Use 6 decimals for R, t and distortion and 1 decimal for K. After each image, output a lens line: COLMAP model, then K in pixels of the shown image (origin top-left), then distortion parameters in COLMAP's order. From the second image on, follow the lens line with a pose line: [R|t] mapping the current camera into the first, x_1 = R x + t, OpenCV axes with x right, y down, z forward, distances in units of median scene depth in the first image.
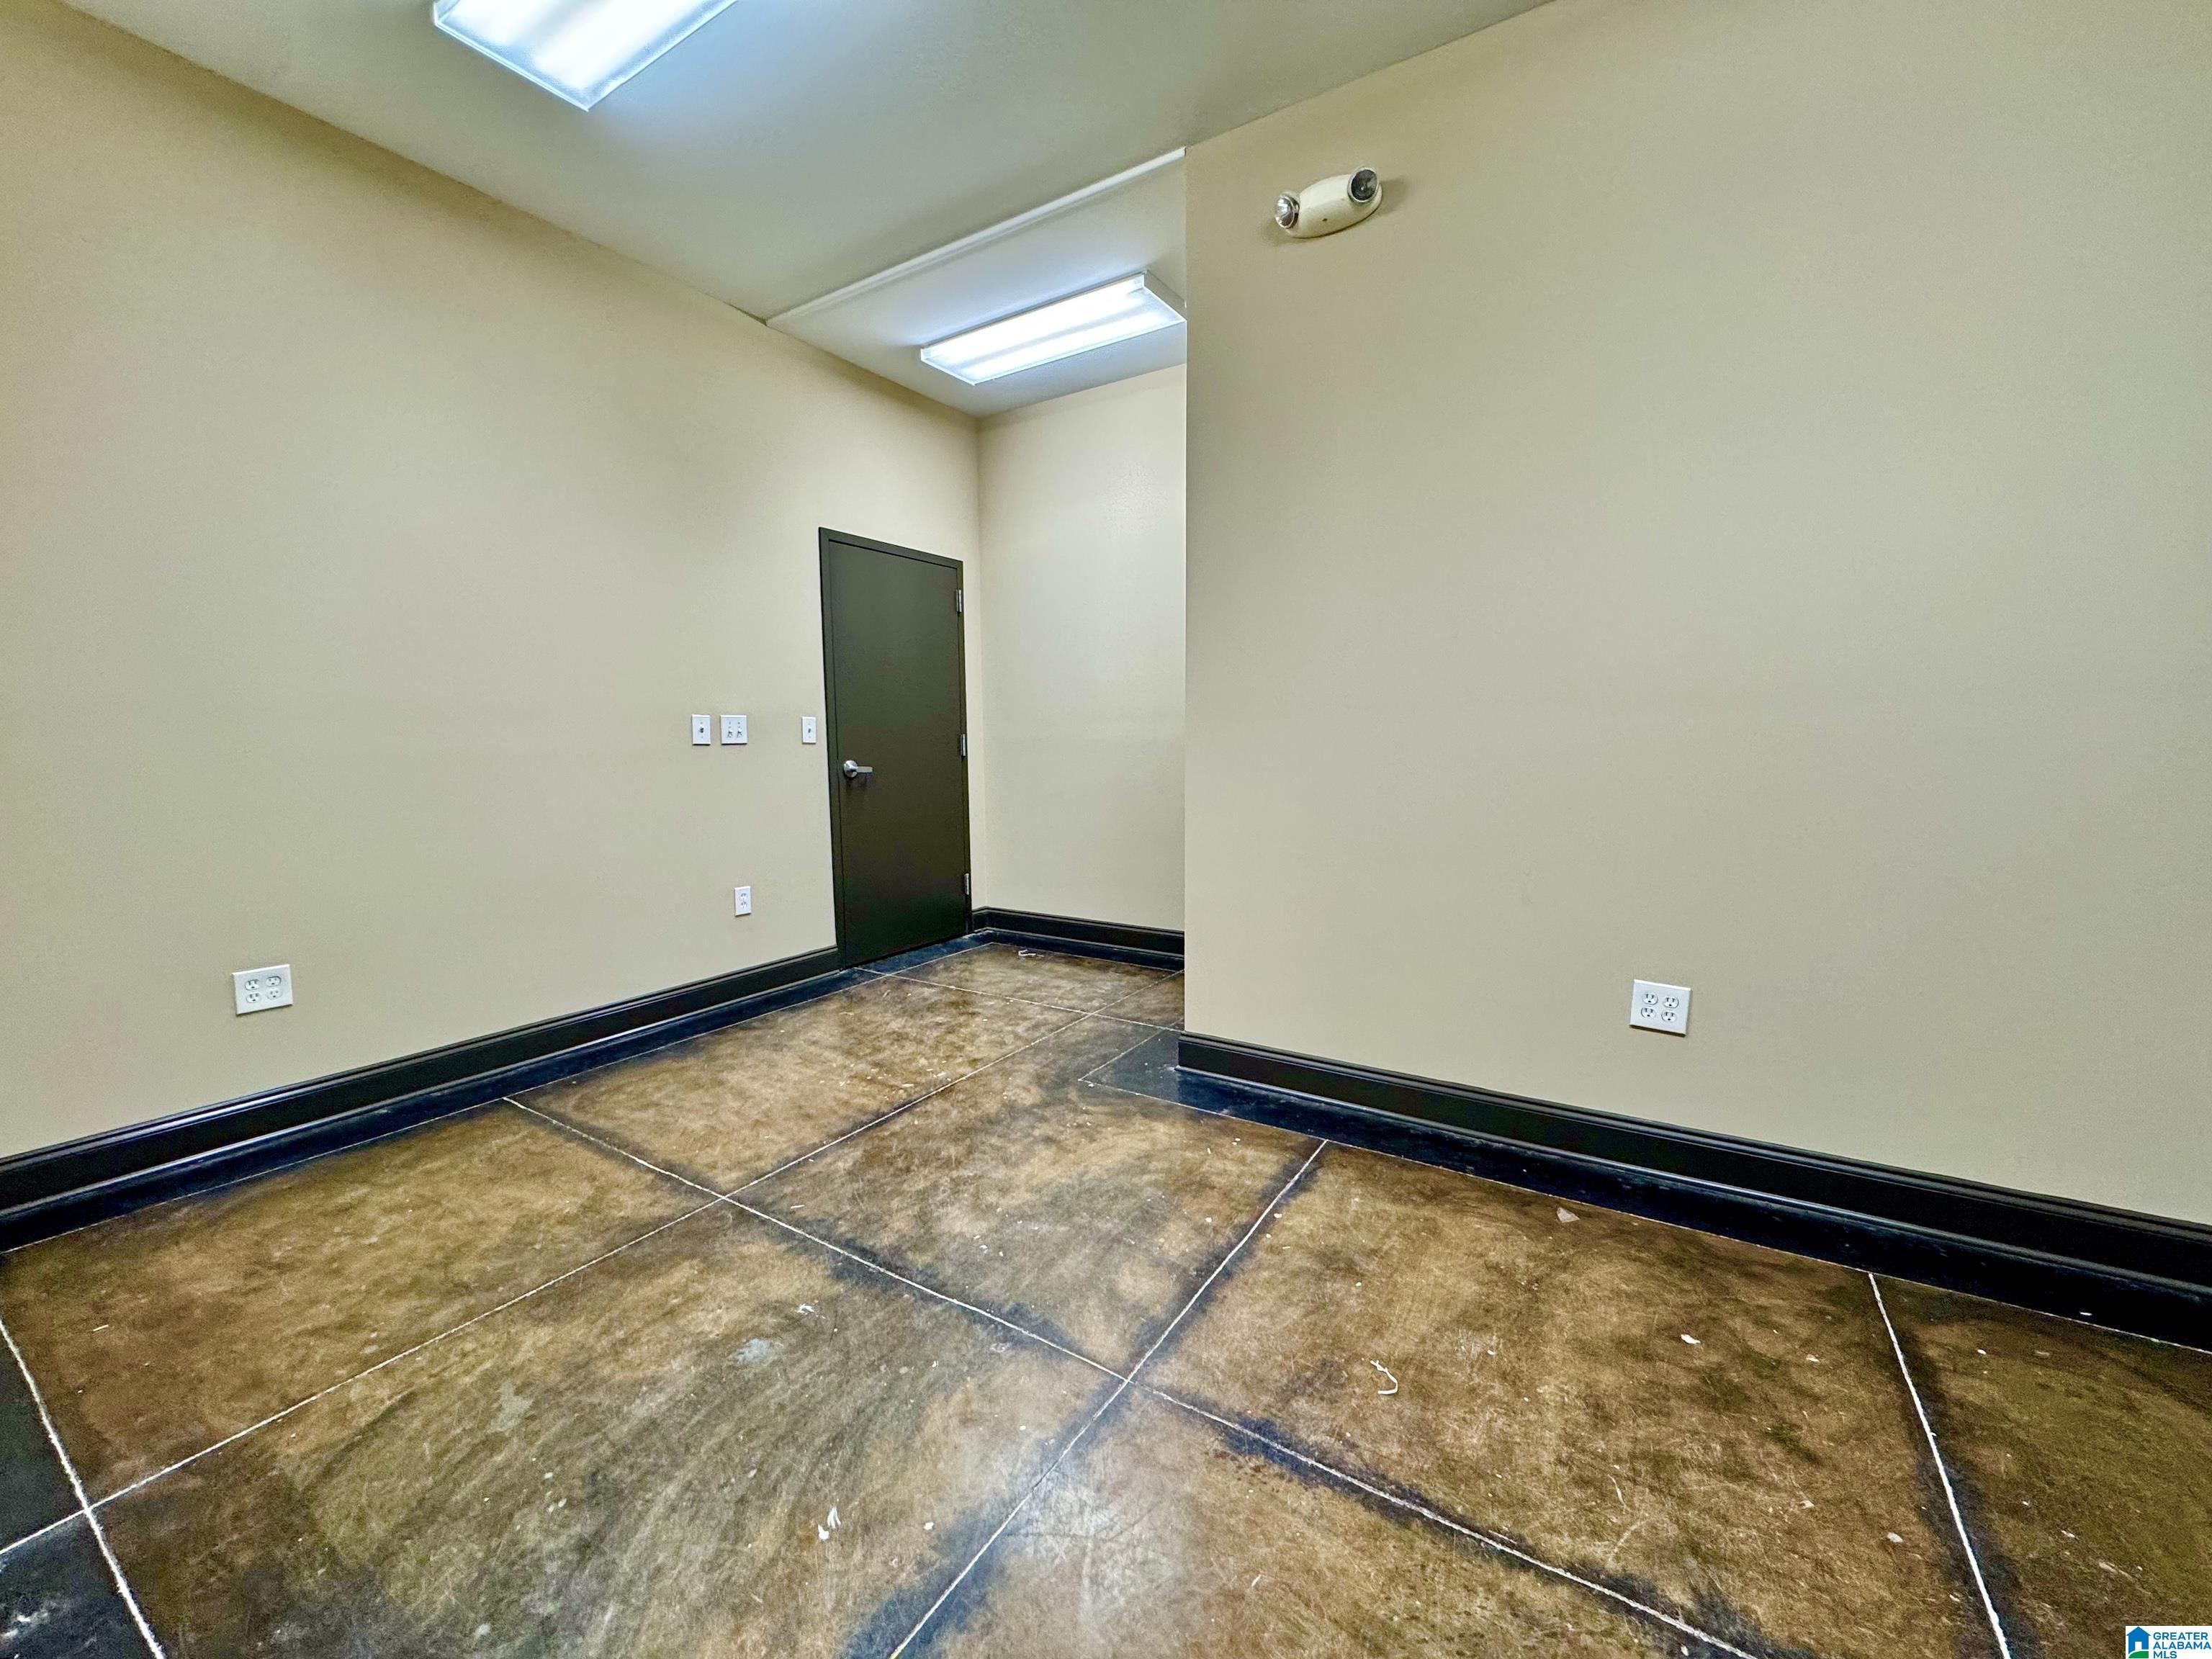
lens RADIAL K [[885.5, 0, 1105.3], [0, 885.5, 827.7], [0, 0, 1]] dist [-0.001632, 0.000081]
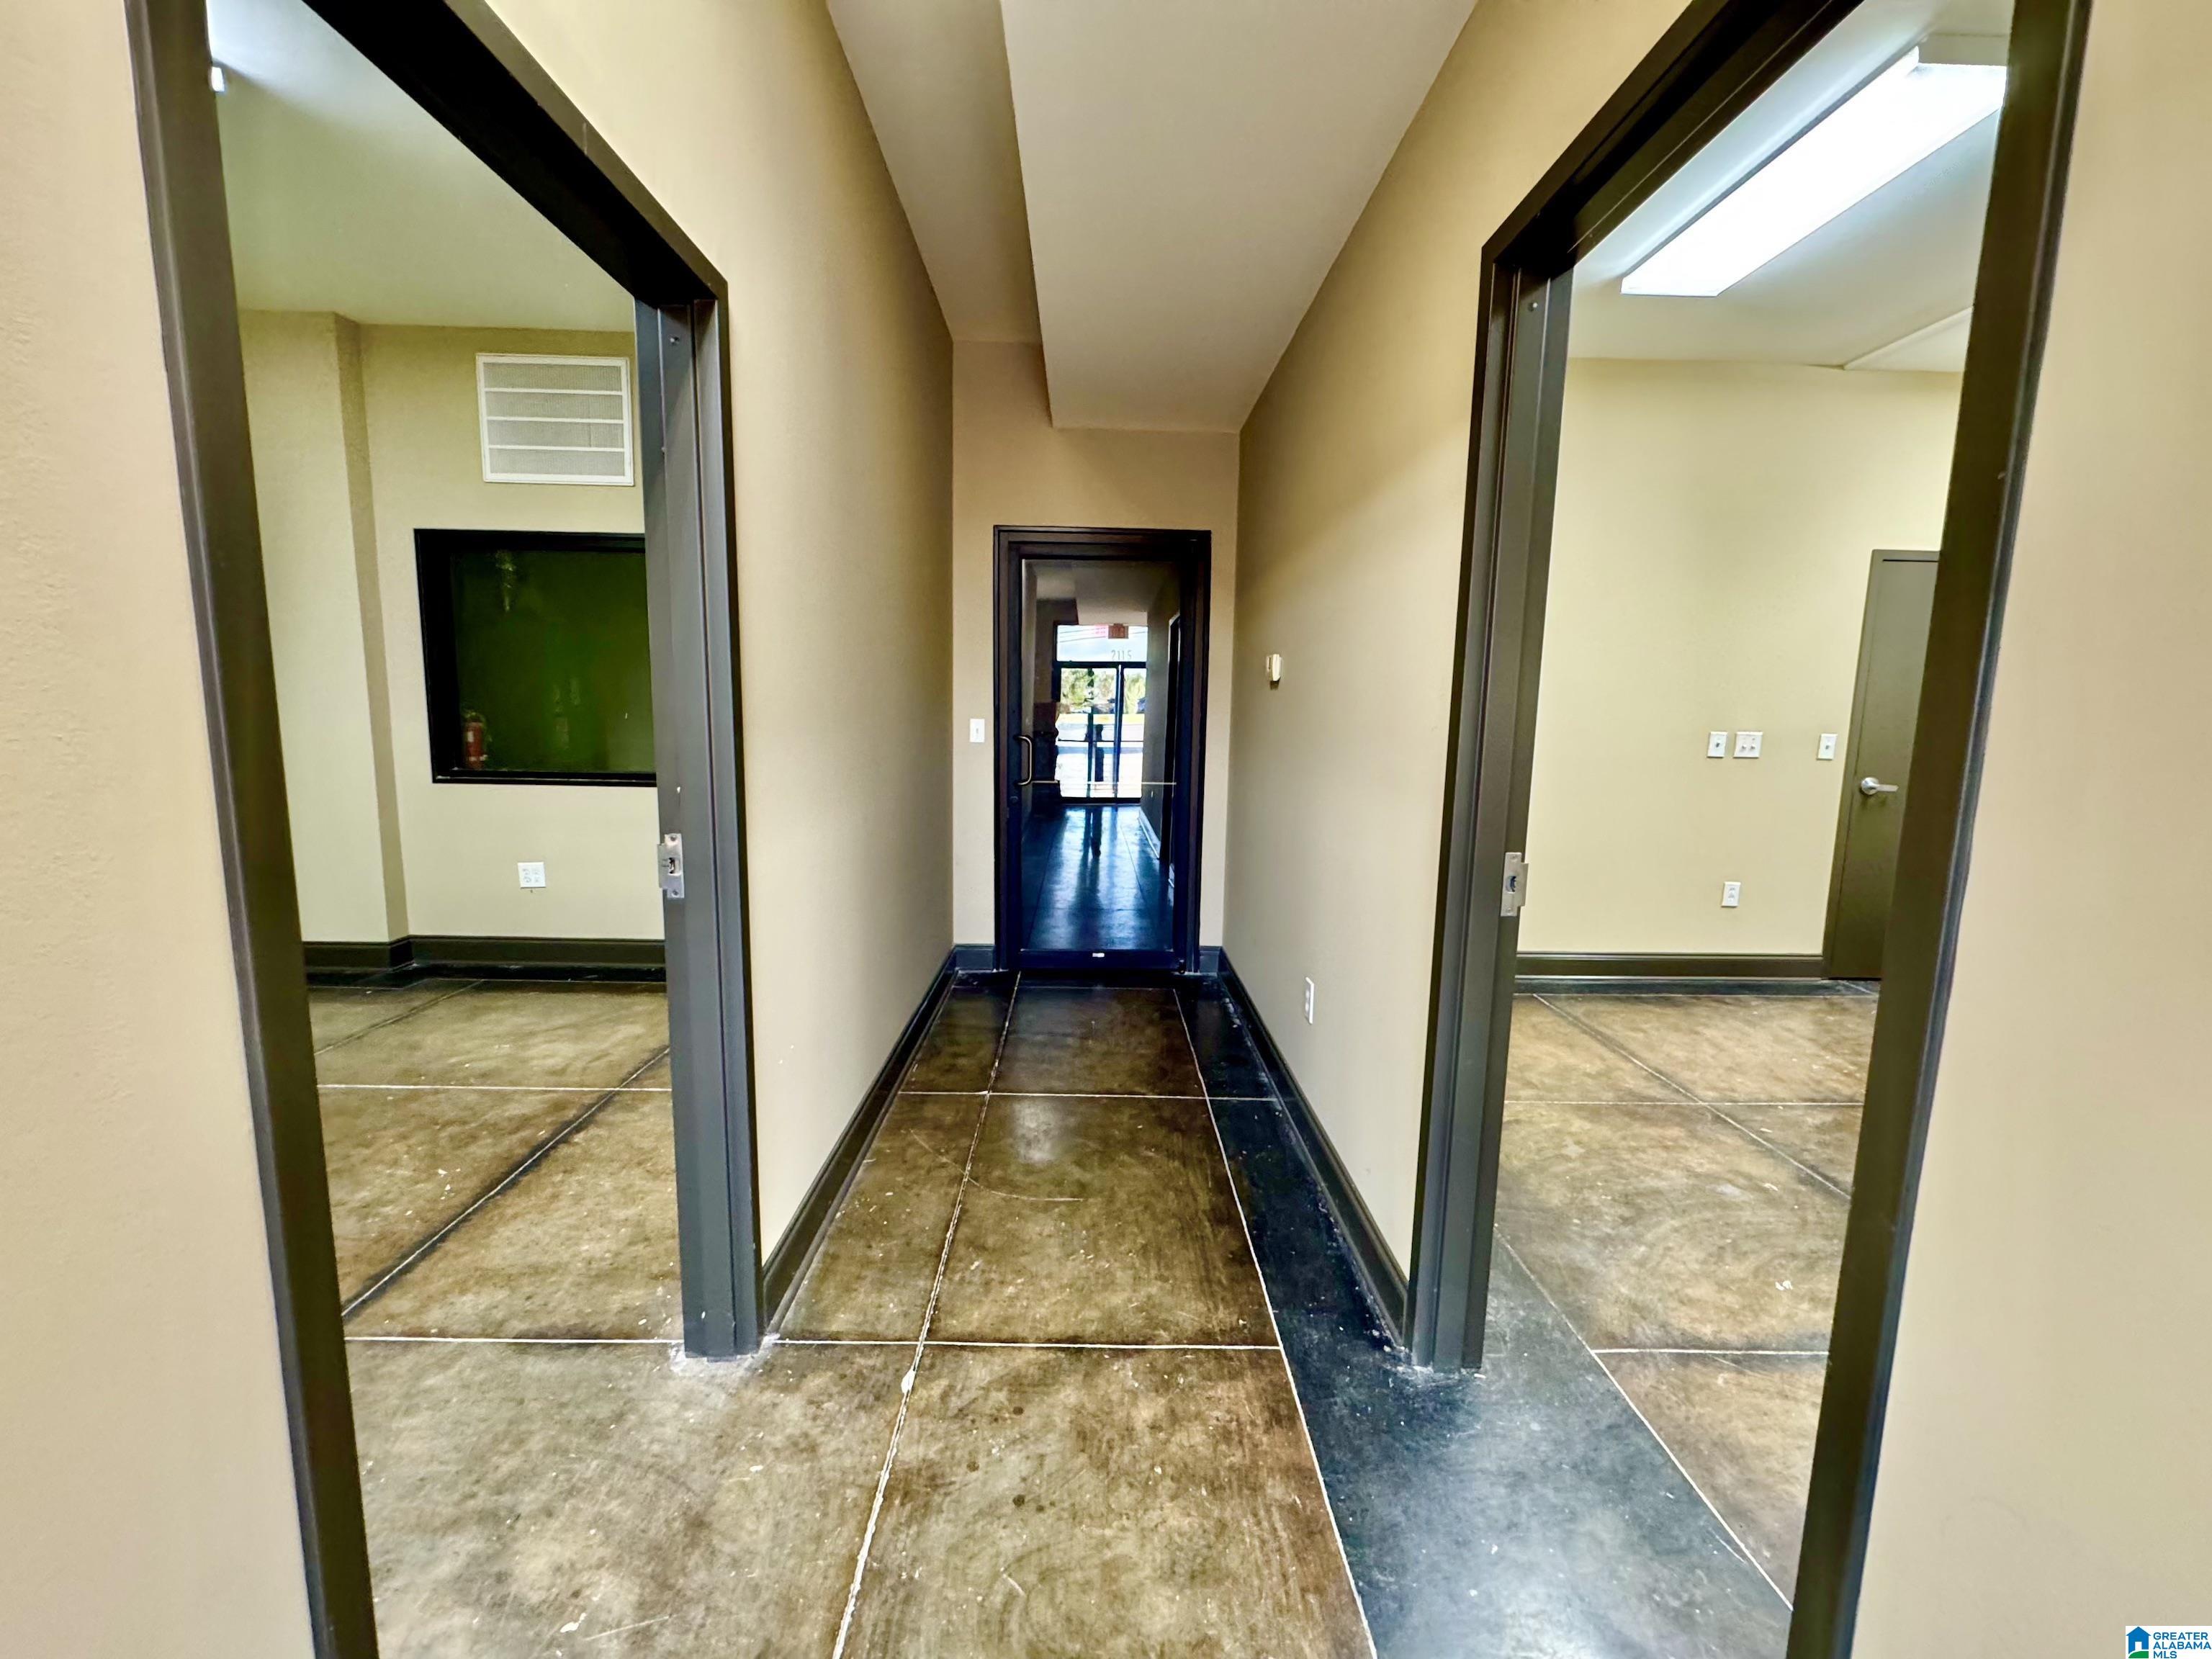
lens RADIAL K [[885.5, 0, 1103.4], [0, 885.5, 824.9], [0, 0, 1]] dist [-0.001632, 0.000081]
pose [[0.552854, 0.125903, -0.823712, 0.118115], [-0.109182, 0.990942, 0.078185, -0.011062], [0.826094, 0.046710, 0.561593, -0.514883]]
